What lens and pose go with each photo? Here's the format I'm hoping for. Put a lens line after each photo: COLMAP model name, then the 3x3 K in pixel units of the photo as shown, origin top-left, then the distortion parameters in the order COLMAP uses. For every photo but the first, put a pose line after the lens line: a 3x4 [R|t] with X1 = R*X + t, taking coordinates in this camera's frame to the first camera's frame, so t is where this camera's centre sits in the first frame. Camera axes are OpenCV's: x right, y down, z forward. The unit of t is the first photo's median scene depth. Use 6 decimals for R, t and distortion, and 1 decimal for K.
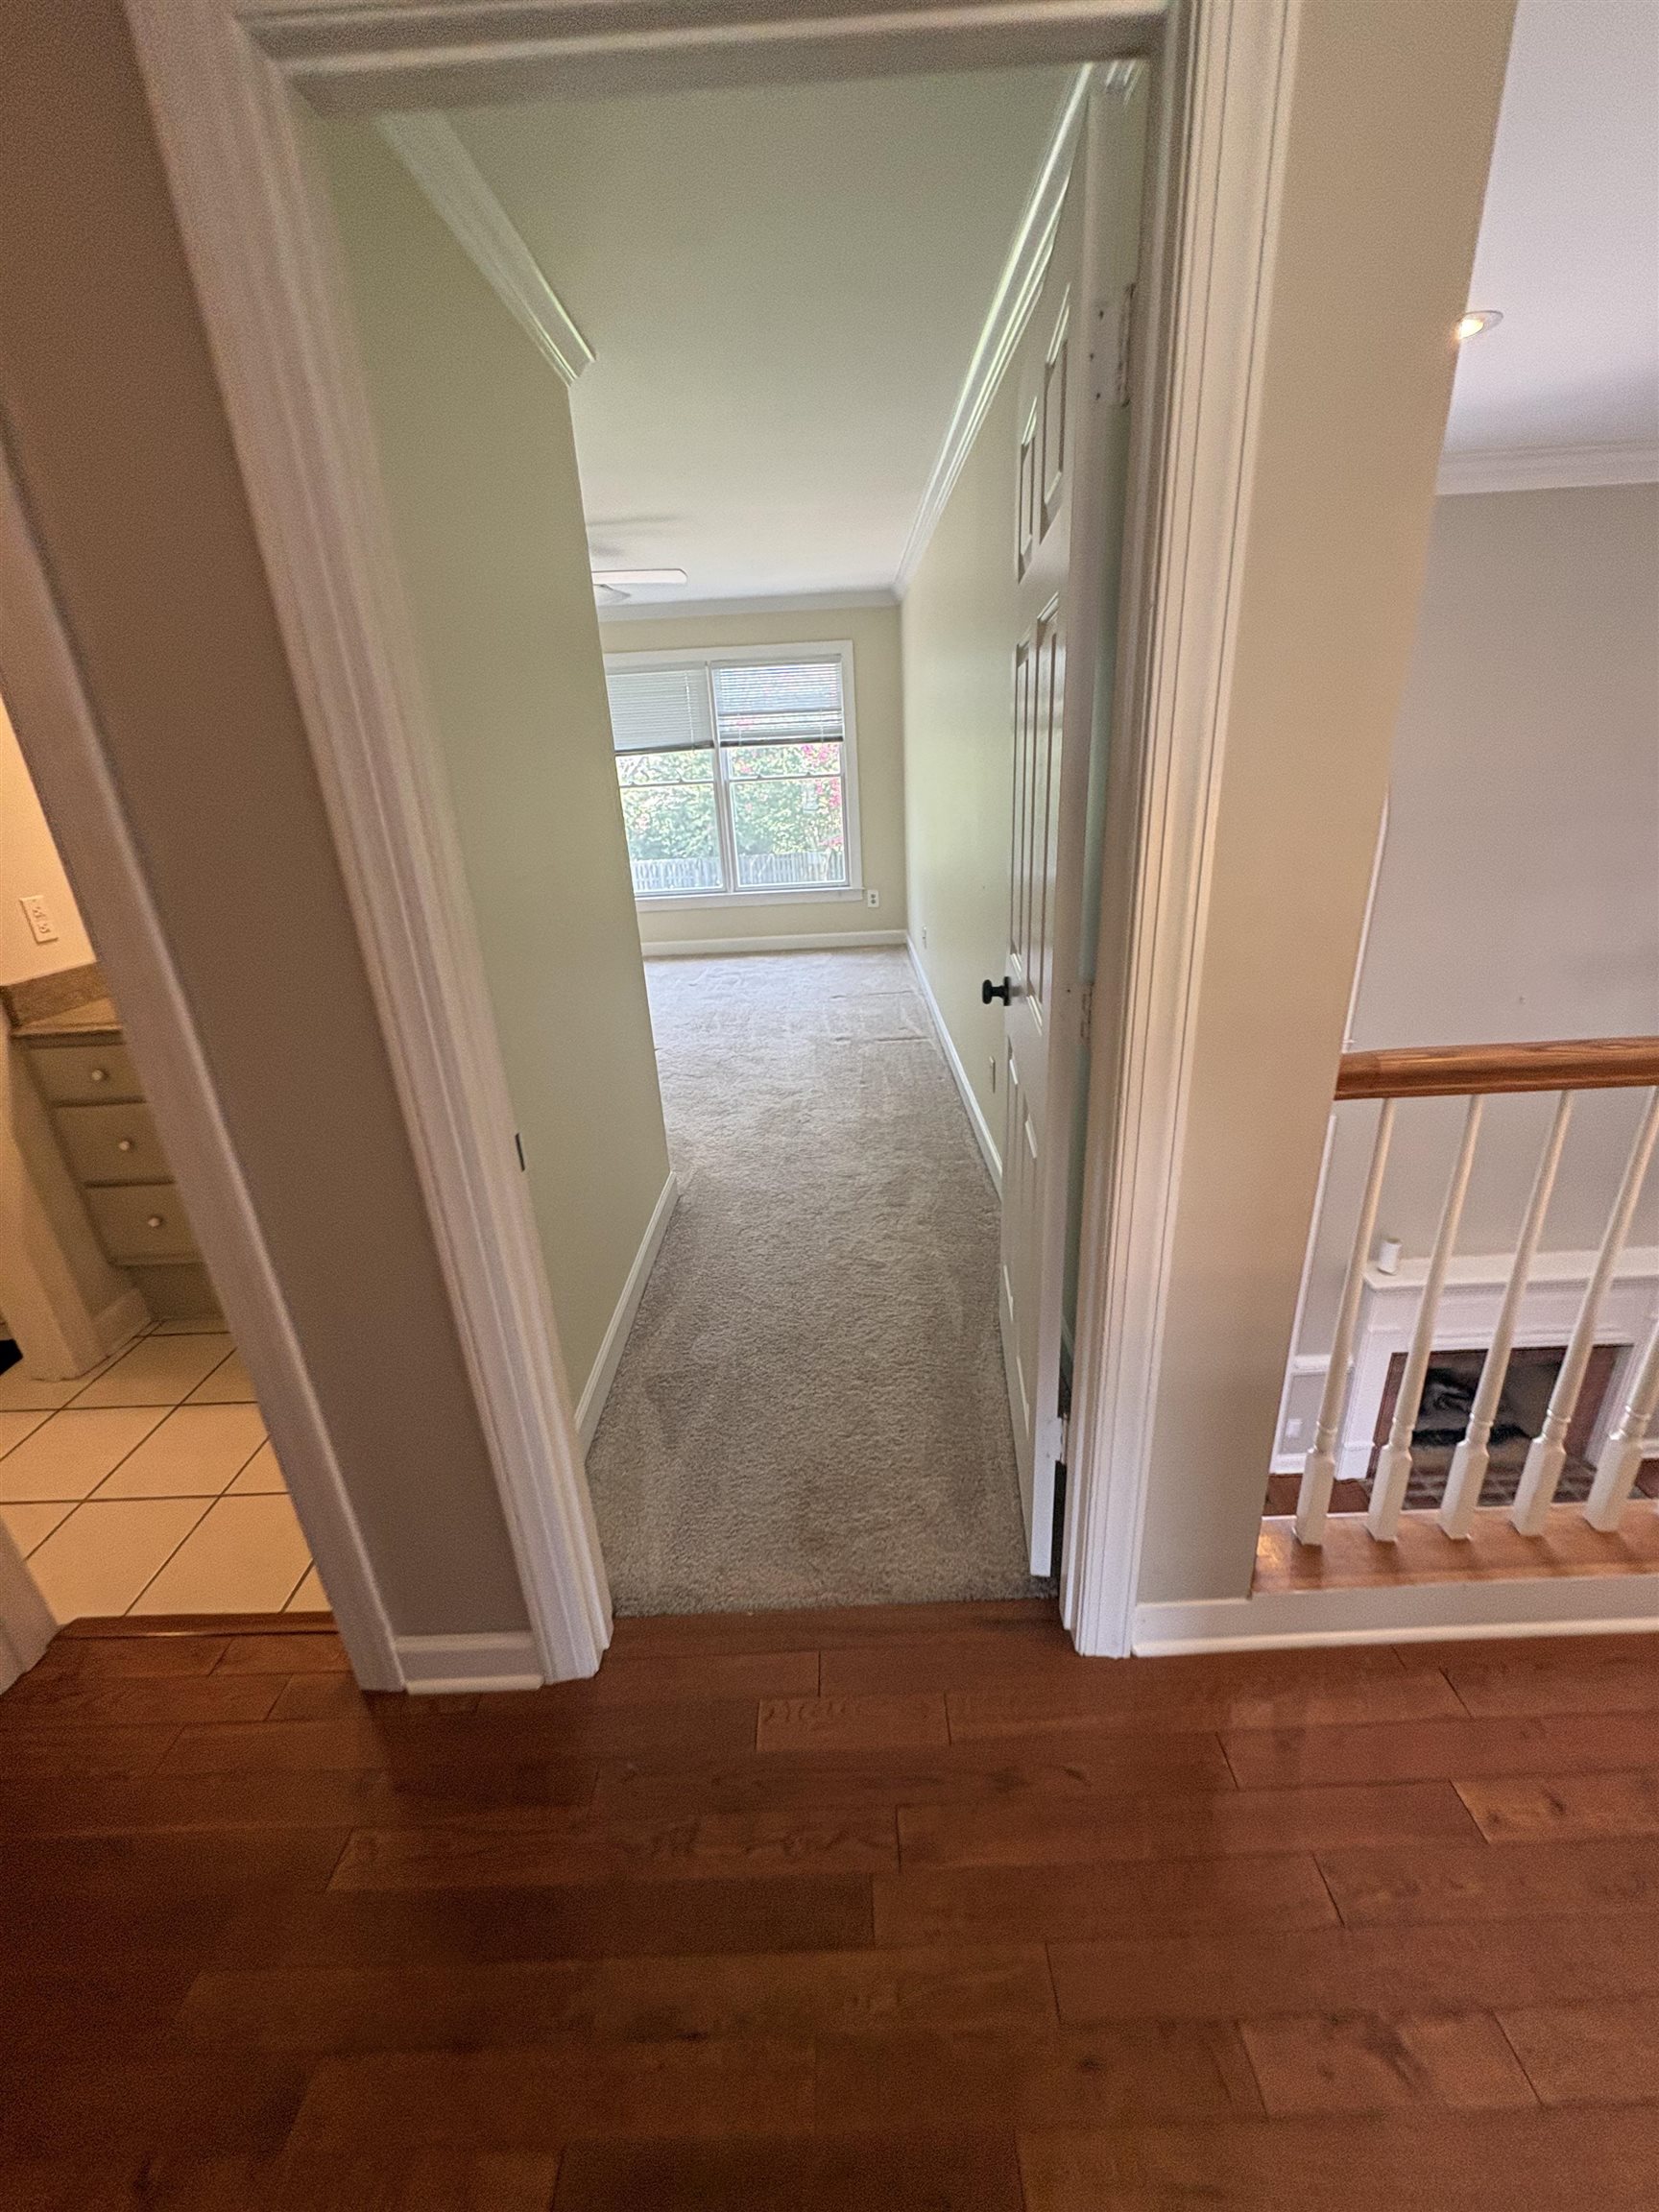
lens RADIAL K [[885.1, 0, 836.9], [0, 885.1, 1109.0], [0, 0, 1]] dist [-0.002000, 0.000103]
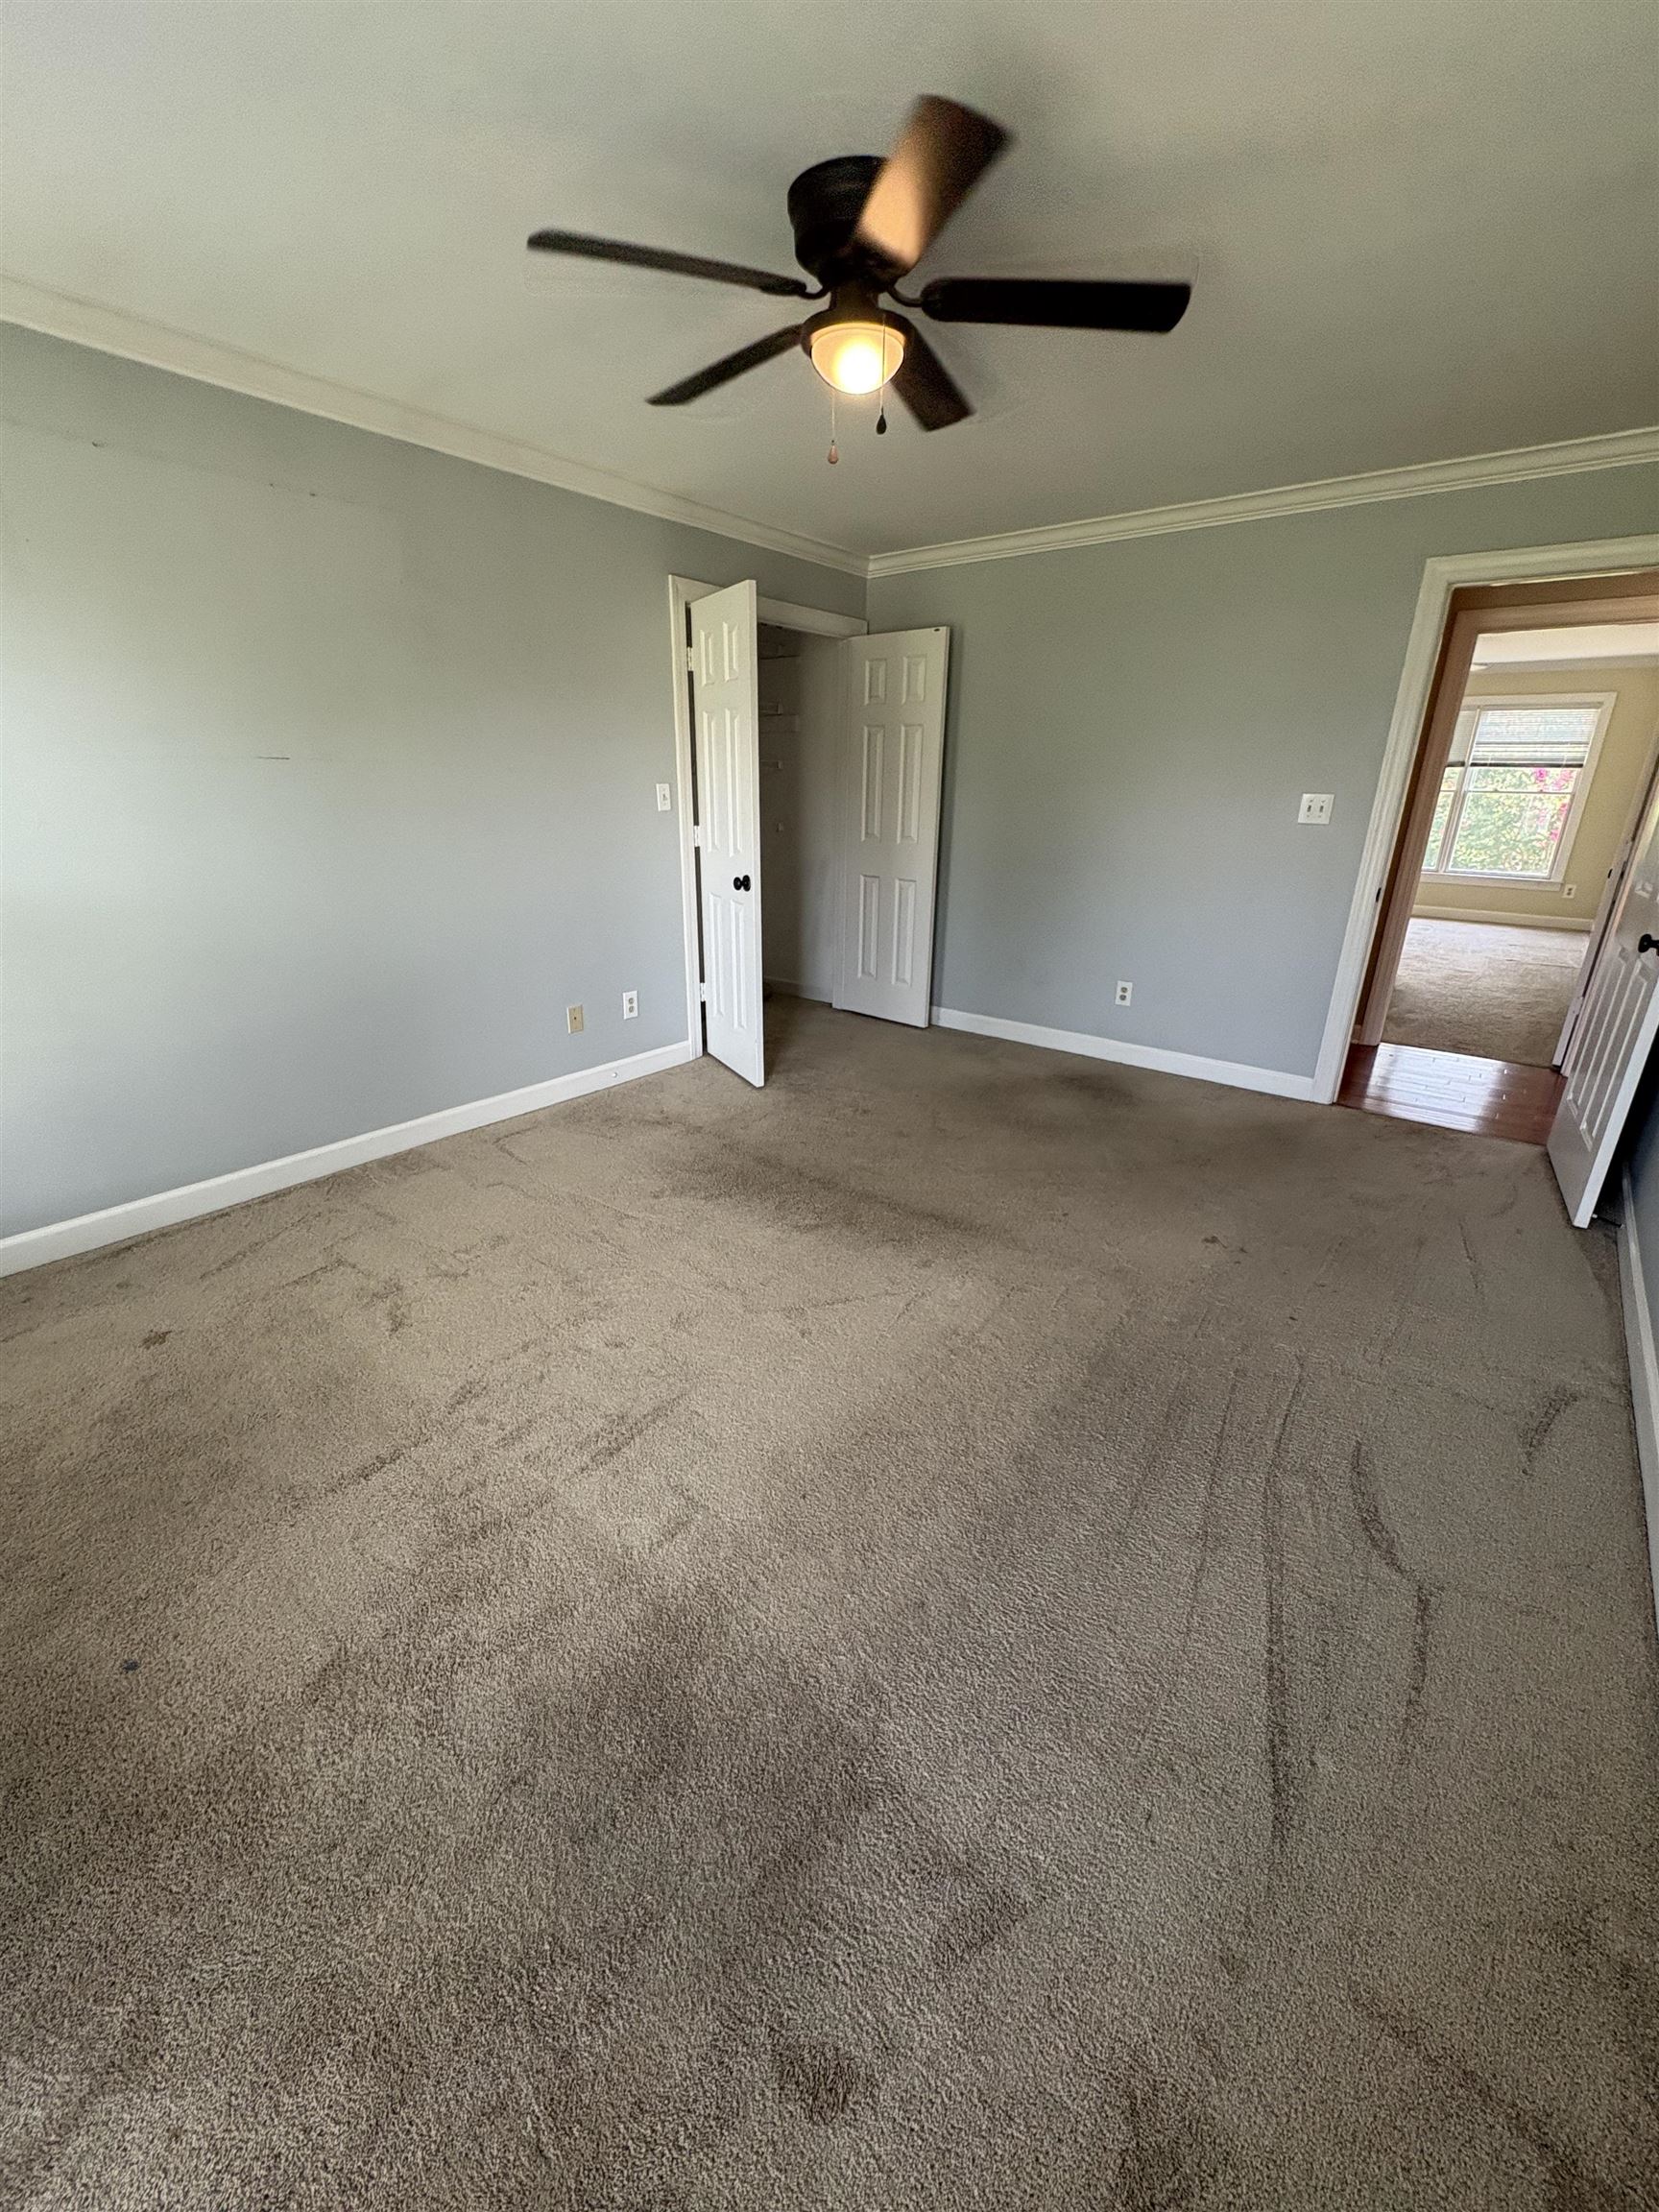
lens RADIAL K [[885.1, 0, 825.9], [0, 885.1, 1106.9], [0, 0, 1]] dist [-0.002000, 0.000103]
pose [[0.776636, 0.277641, -0.565466, 0.015640], [-0.281846, 0.955927, 0.082255, 0.267619], [0.563382, 0.095493, 0.820660, -0.645670]]
